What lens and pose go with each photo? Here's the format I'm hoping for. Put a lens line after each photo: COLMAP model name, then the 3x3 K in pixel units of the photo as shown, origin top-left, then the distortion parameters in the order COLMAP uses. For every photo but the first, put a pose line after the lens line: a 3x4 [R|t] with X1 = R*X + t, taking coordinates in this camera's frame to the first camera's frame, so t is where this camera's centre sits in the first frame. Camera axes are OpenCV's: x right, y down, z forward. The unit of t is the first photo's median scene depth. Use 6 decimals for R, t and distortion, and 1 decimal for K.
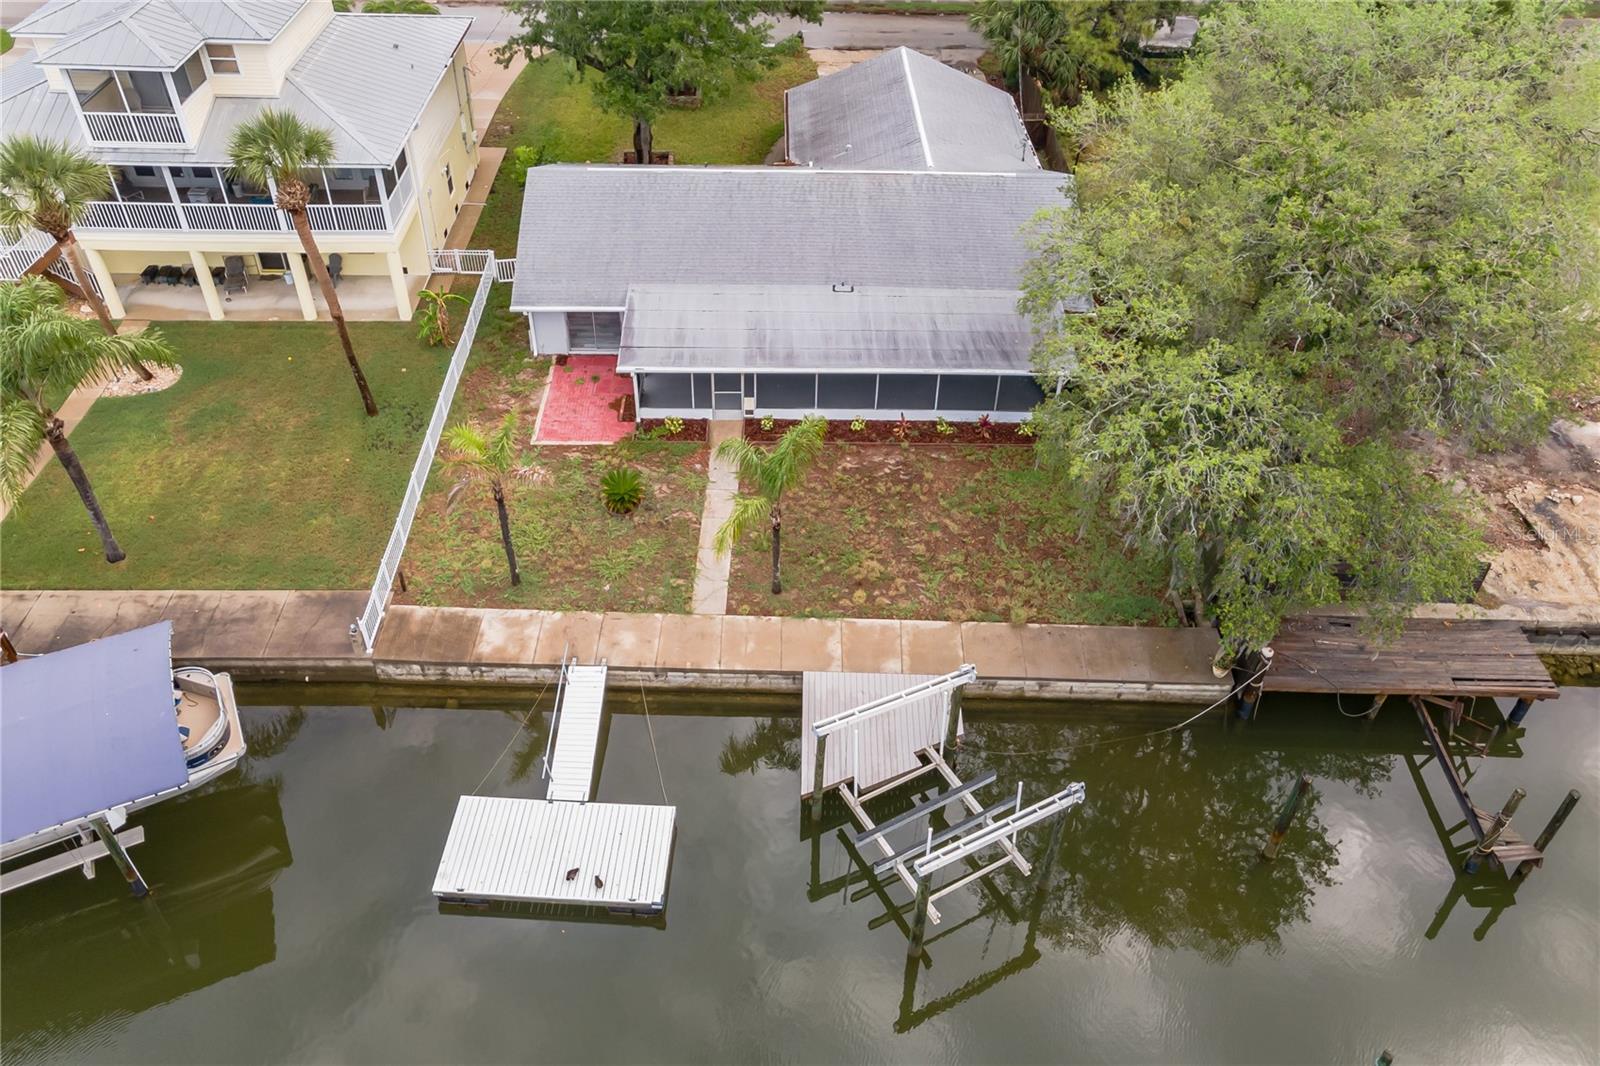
lens RADIAL K [[1215.5, 0, 804.2], [0, 1215.5, 531.9], [0, 0, 1]] dist [-0.014766, 0.048198]
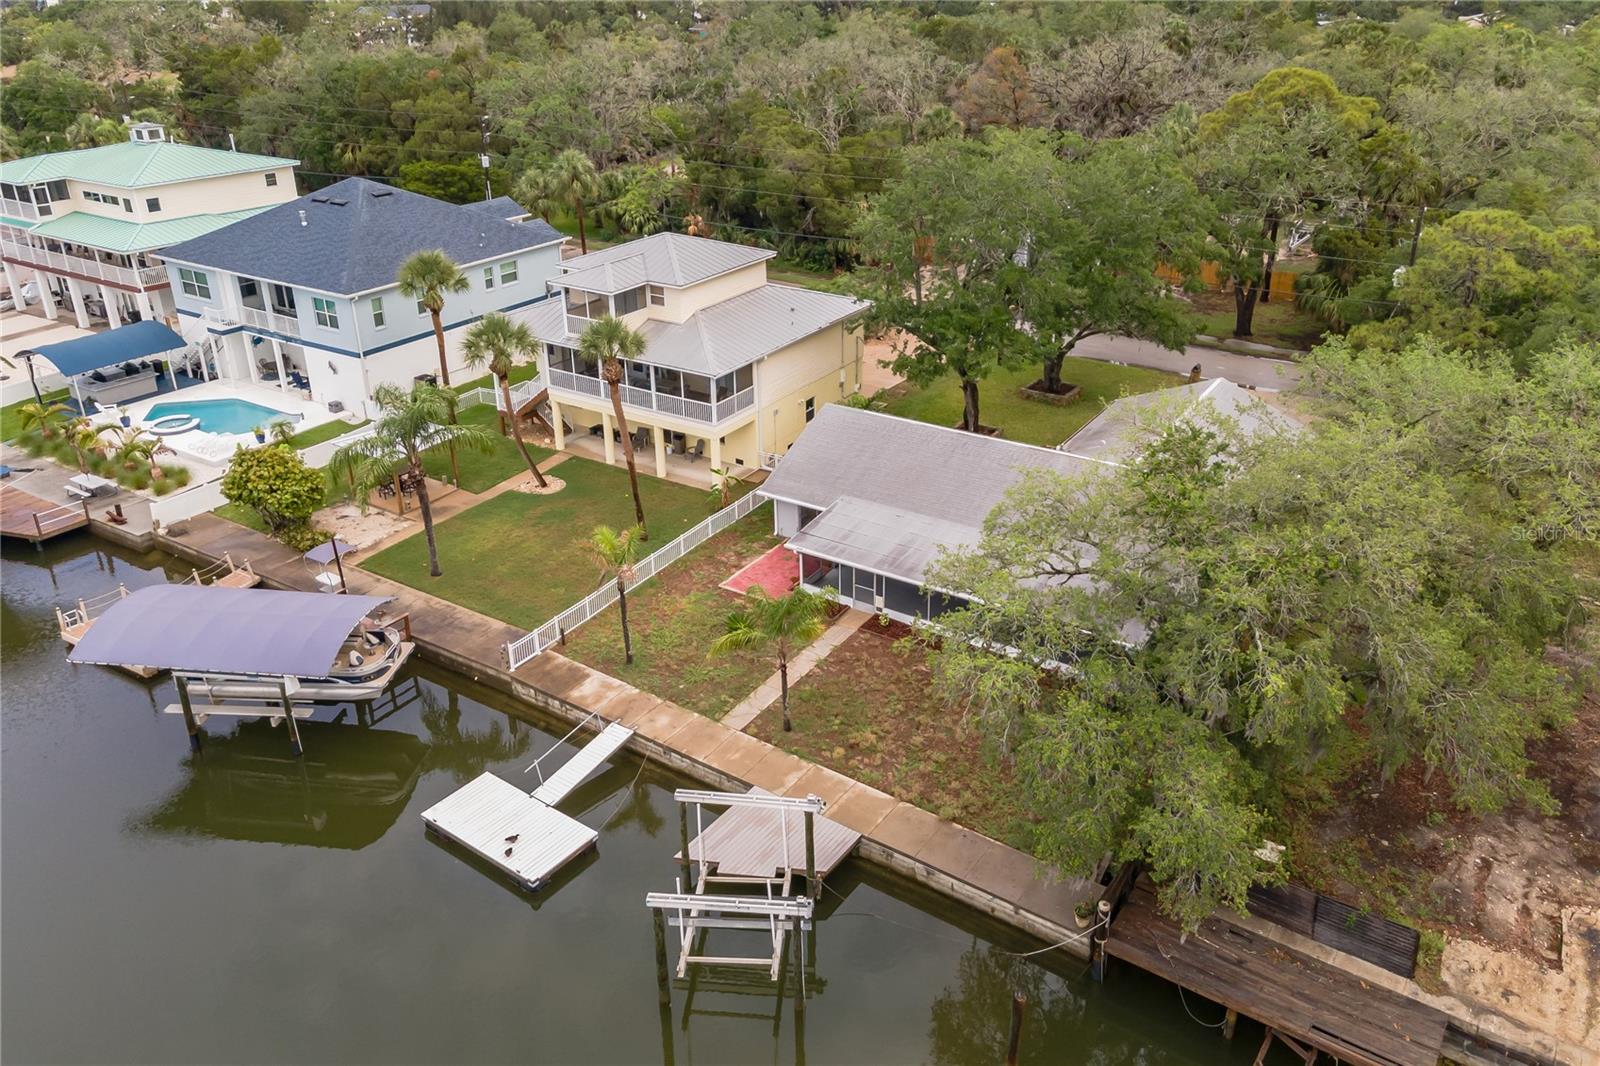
lens RADIAL K [[1215.5, 0, 834.2], [0, 1215.5, 486.7], [0, 0, 1]] dist [-0.014766, 0.048198]
pose [[0.834019, 0.202537, -0.513216, 0.602420], [-0.344733, 0.917557, -0.198112, 0.051671], [0.430780, 0.342152, 0.835081, -0.076386]]
